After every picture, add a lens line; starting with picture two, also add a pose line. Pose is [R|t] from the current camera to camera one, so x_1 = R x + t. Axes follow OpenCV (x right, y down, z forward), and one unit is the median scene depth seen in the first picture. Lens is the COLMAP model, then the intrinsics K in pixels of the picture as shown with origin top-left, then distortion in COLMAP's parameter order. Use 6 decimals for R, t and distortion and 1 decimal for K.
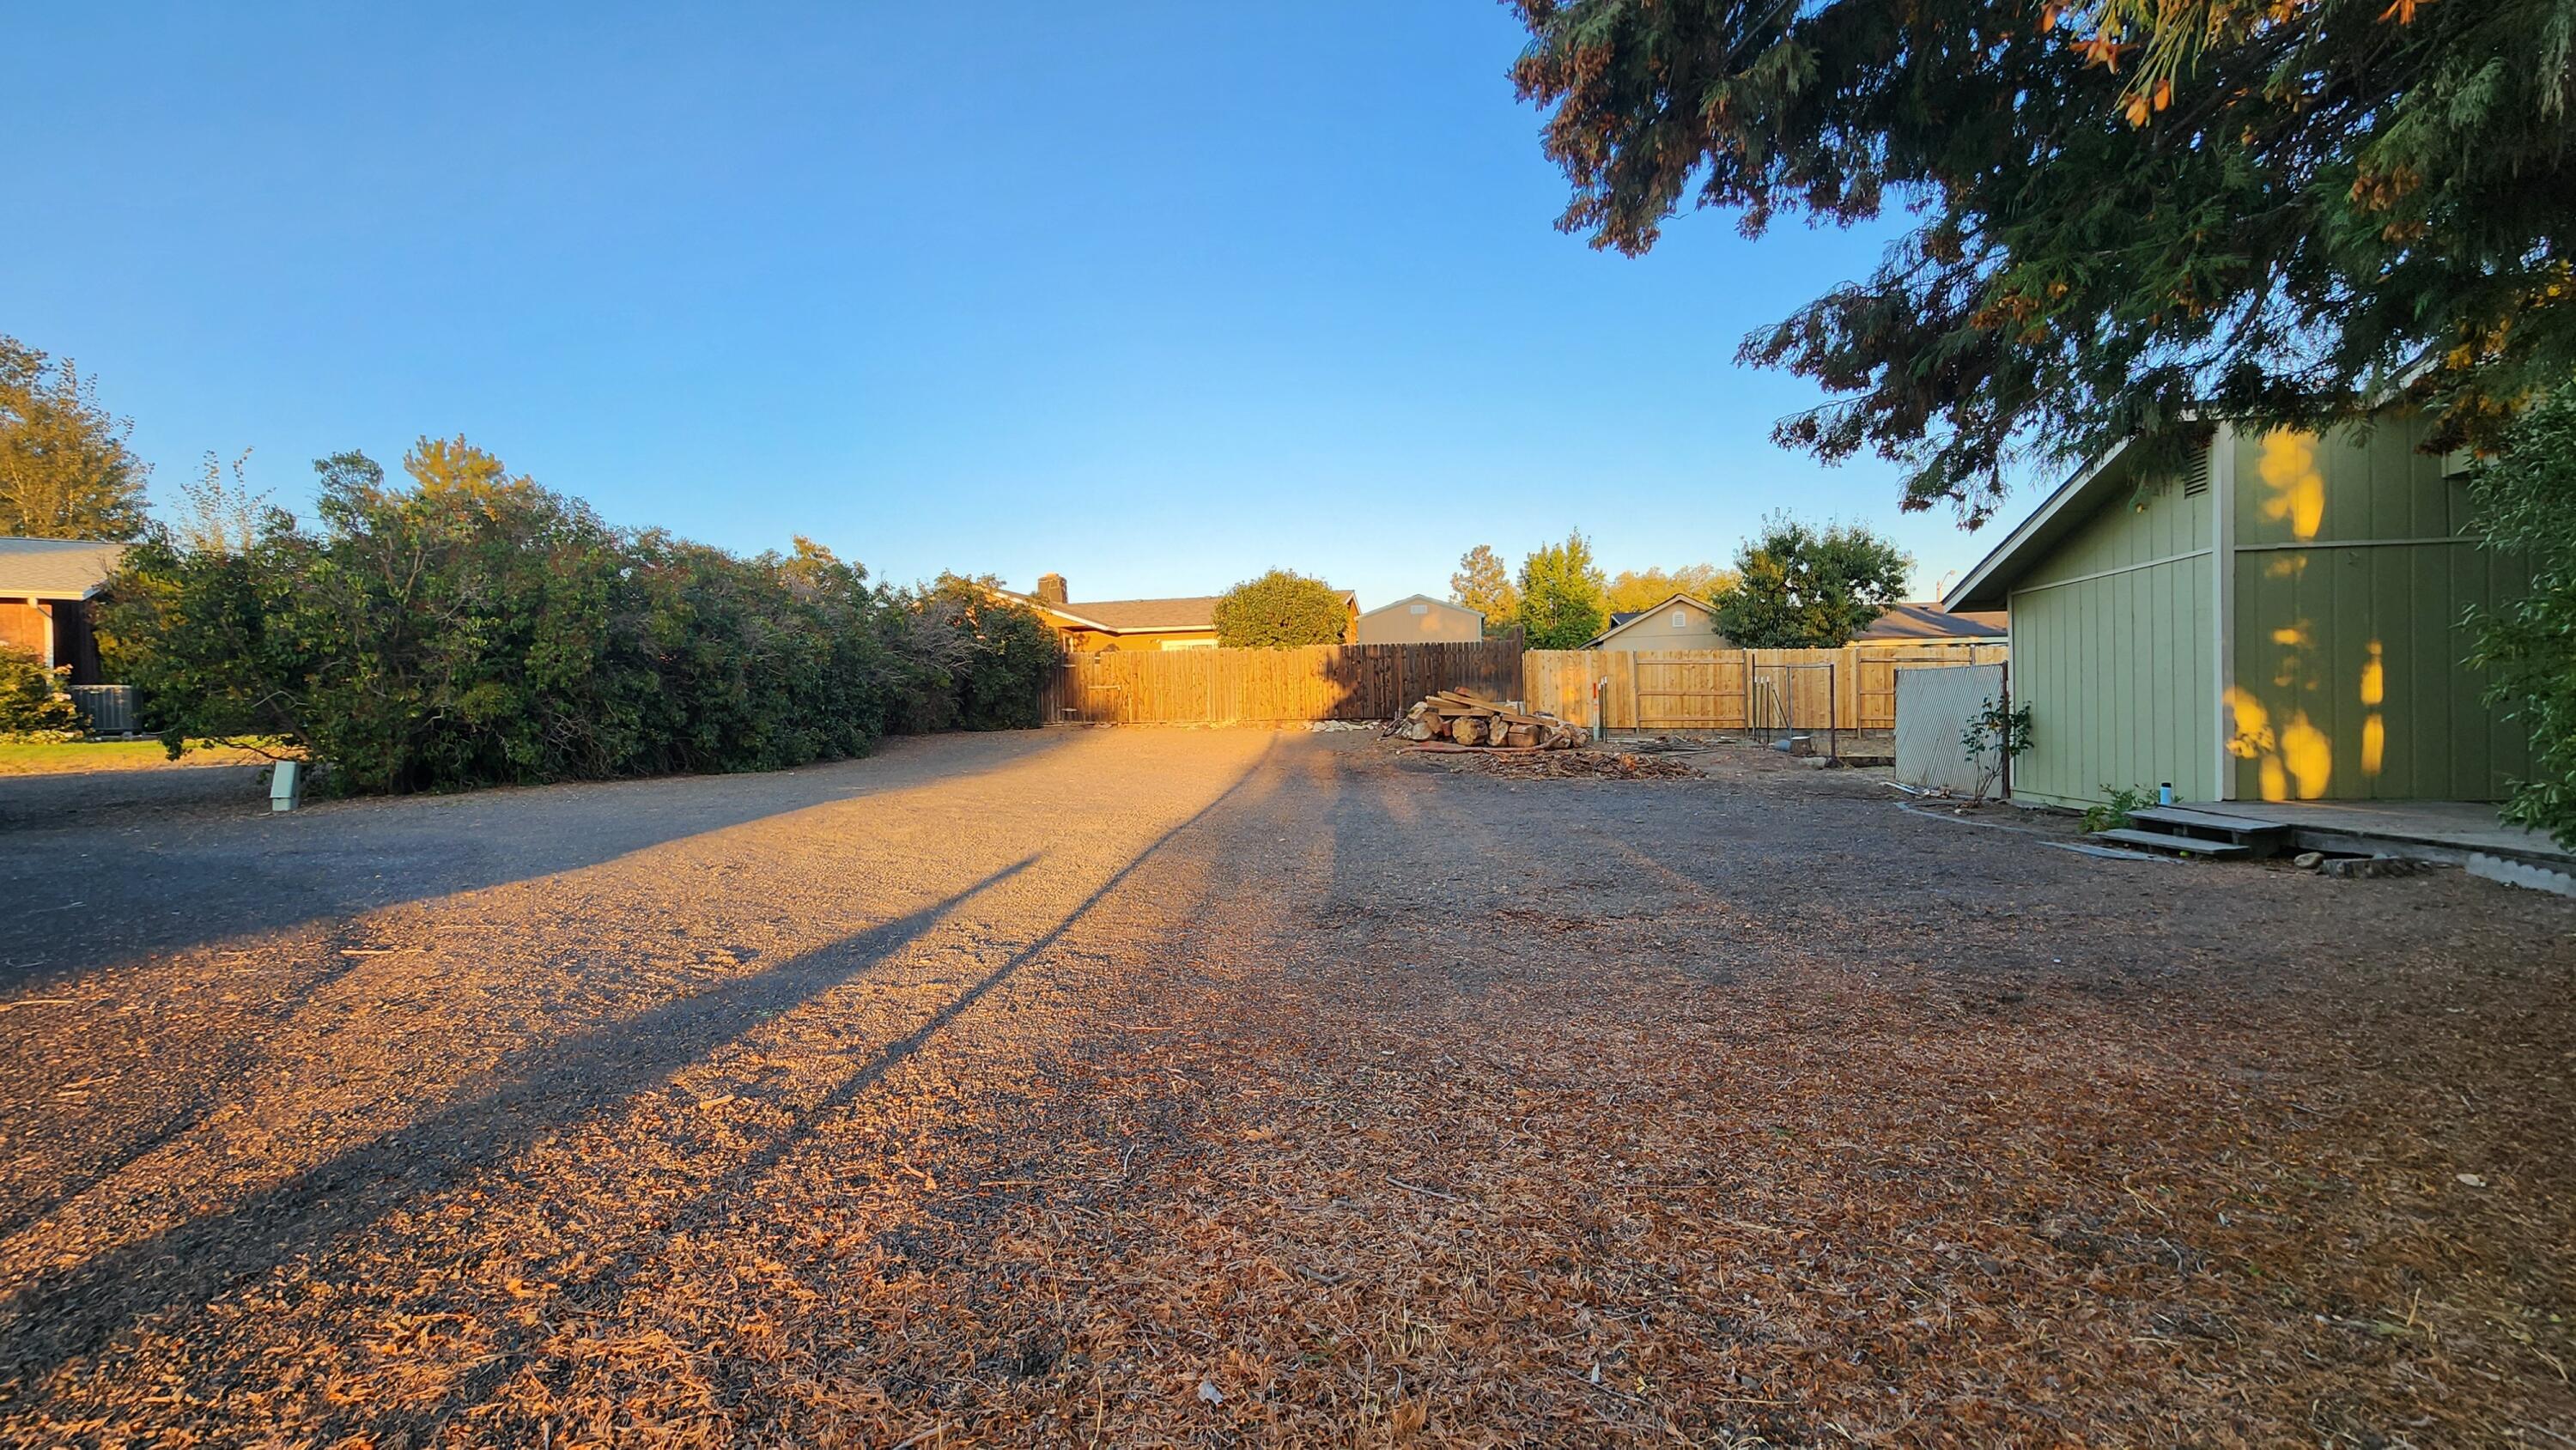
lens RADIAL K [[1058.0, 0, 1290.6], [0, 1058.0, 728.2], [0, 0, 1]] dist [-0.001603, 0.001546]
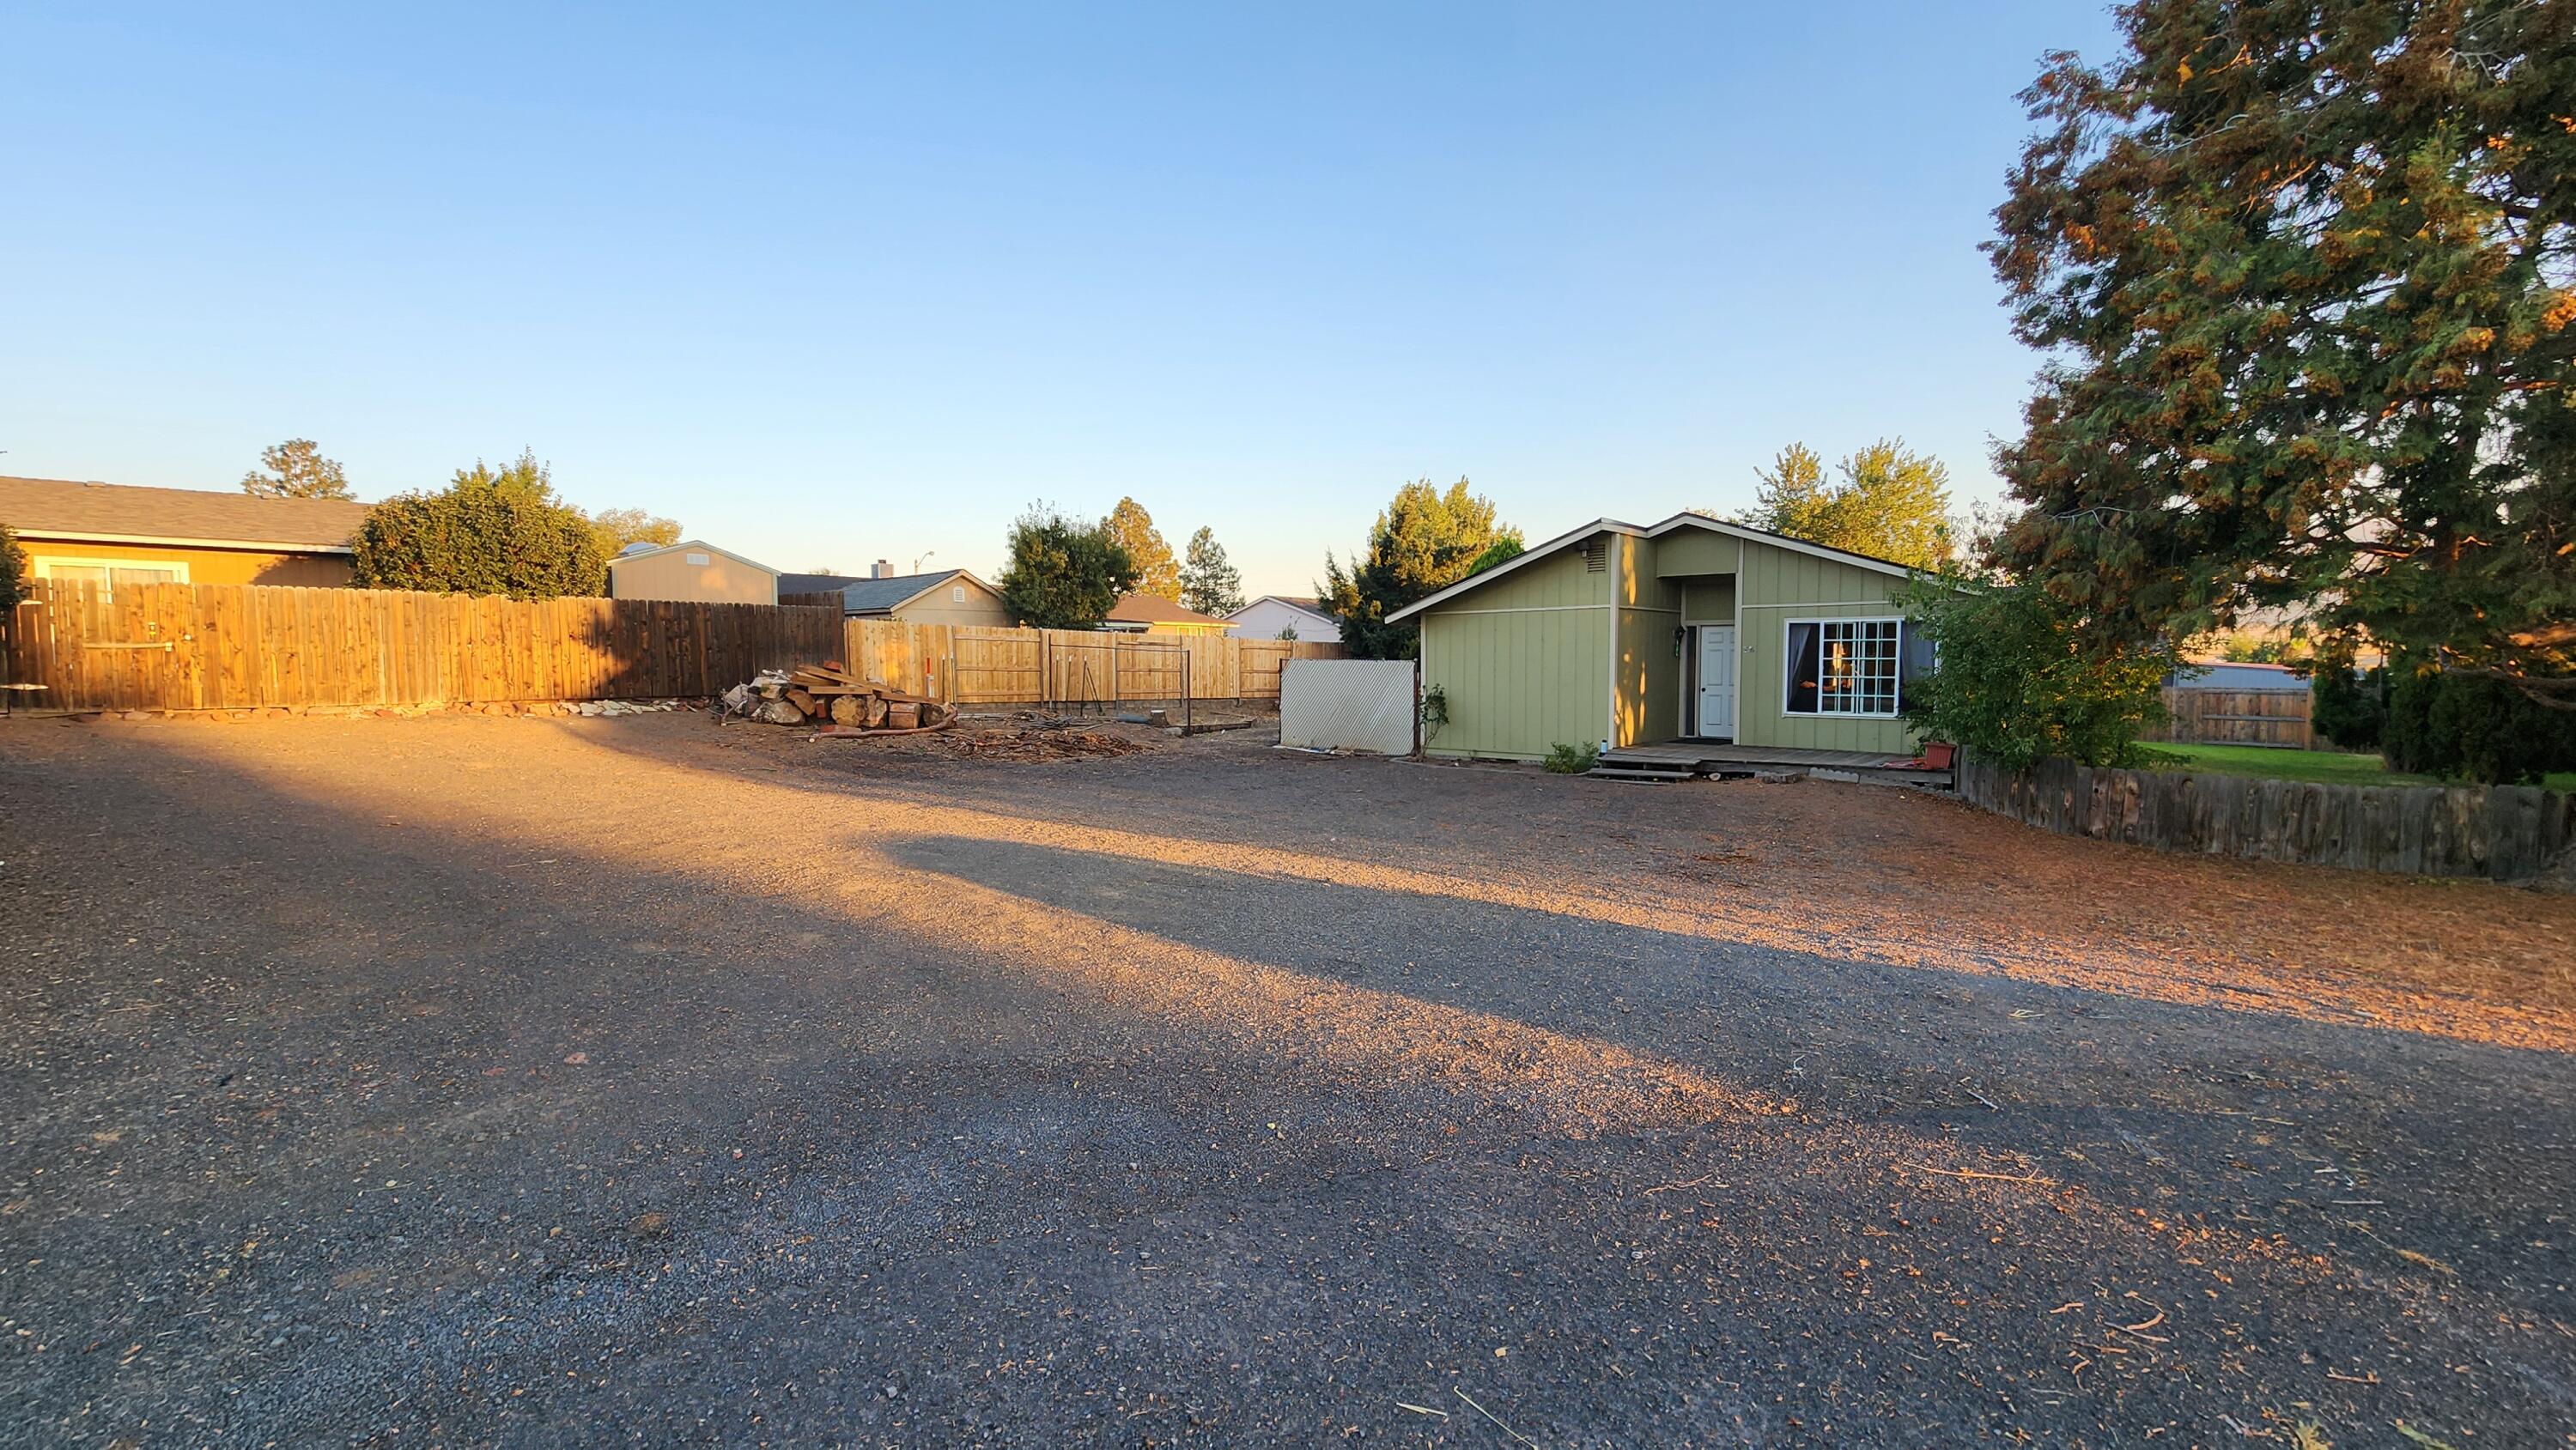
lens RADIAL K [[1058.0, 0, 1290.6], [0, 1058.0, 728.2], [0, 0, 1]] dist [-0.001603, 0.001546]
pose [[0.513452, -0.039359, 0.857215, -0.353645], [0.005256, 0.999073, 0.042724, -0.016951], [-0.858102, -0.017432, 0.513183, 0.206848]]
